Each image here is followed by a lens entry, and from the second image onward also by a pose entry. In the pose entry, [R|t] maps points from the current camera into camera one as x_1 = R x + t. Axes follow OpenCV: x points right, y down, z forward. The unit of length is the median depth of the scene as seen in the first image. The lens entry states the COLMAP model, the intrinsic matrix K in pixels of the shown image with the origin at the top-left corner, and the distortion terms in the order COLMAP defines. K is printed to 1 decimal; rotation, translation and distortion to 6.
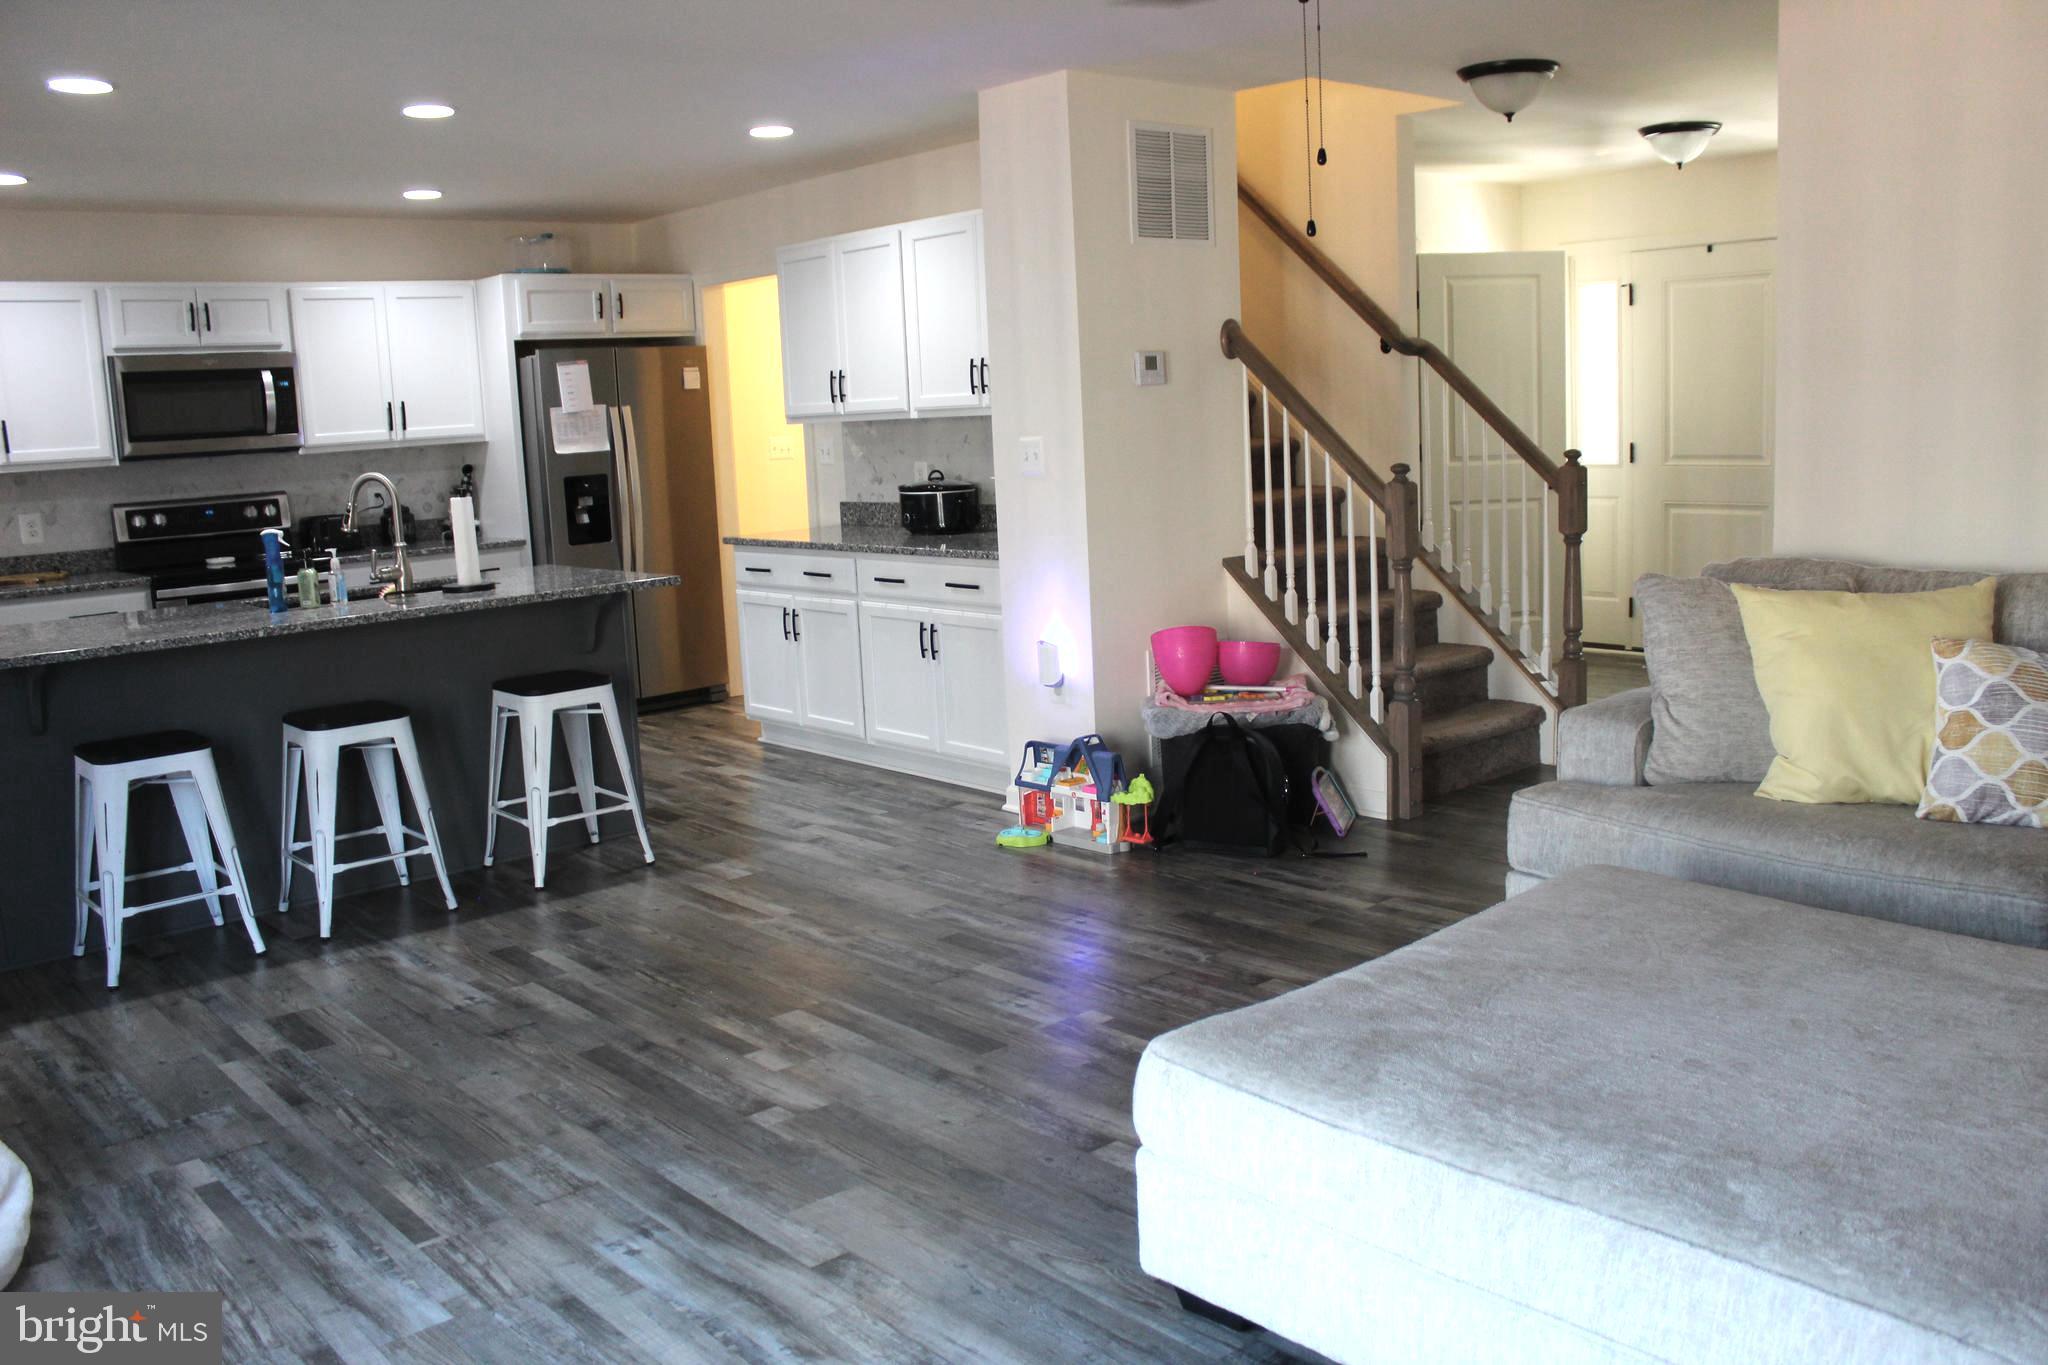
lens RADIAL K [[1701.2, 0, 1021.9], [0, 1701.2, 694.6], [0, 0, 1]] dist [-0.148886, 0.125196]
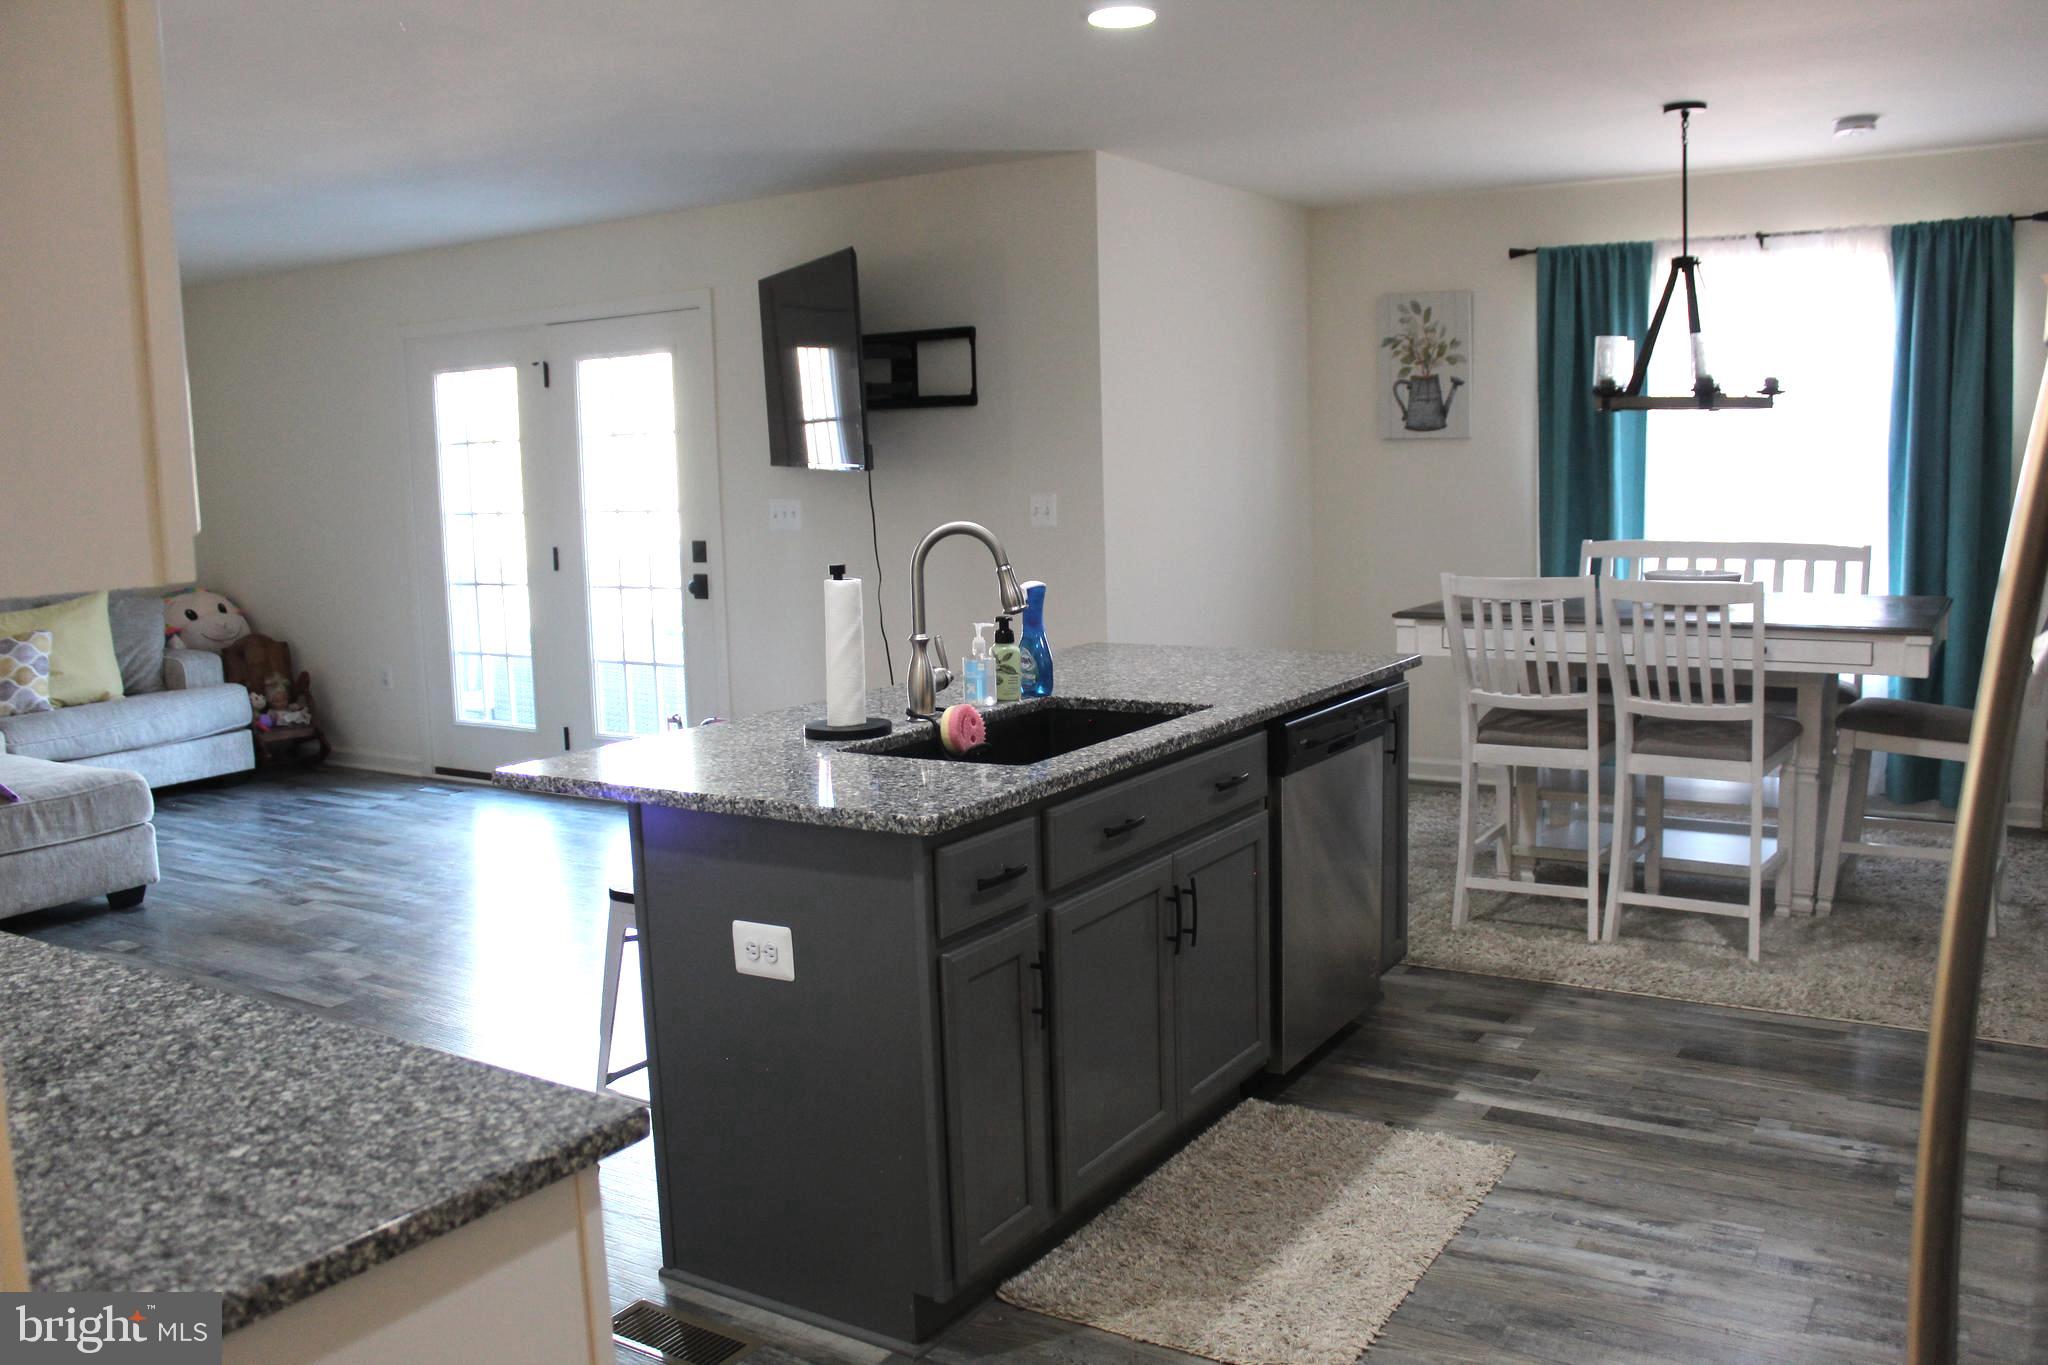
lens RADIAL K [[1701.2, 0, 1027.7], [0, 1701.2, 687.8], [0, 0, 1]] dist [-0.148886, 0.125196]
pose [[-0.956497, 0.112341, -0.269246, -0.240124], [0.025222, 0.951274, 0.307314, -0.275756], [0.290650, 0.287154, -0.912724, 1.643883]]
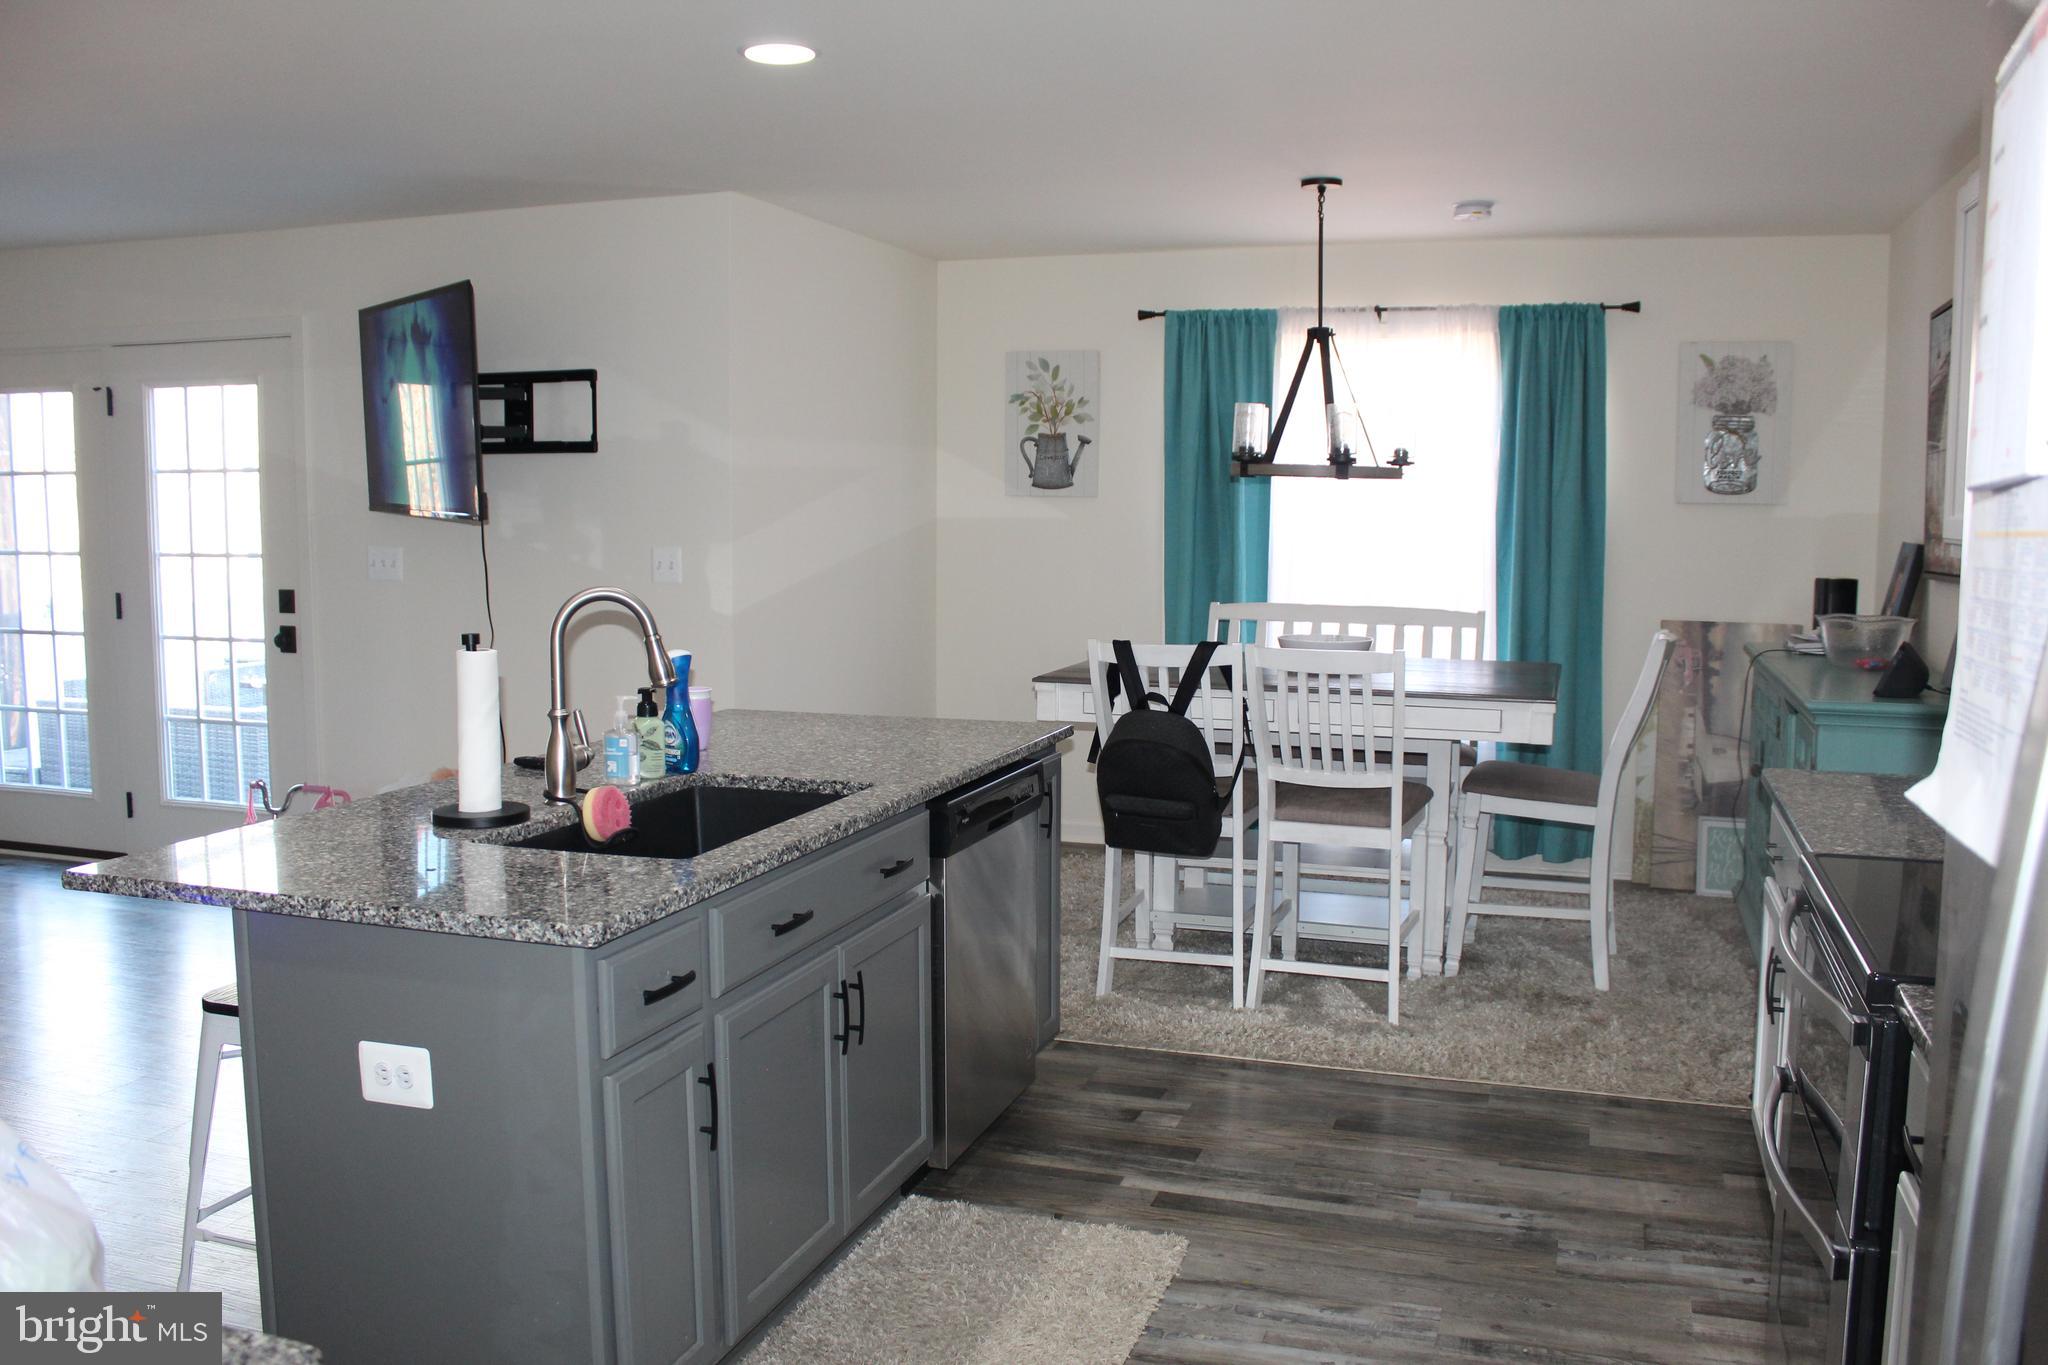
lens RADIAL K [[1701.2, 0, 1002.9], [0, 1701.2, 685.3], [0, 0, 1]] dist [-0.148886, 0.125196]
pose [[-0.869563, 0.100906, -0.483403, -0.227506], [-0.044703, 0.958797, 0.280553, -0.276968], [0.491795, 0.265568, -0.829223, 1.590031]]
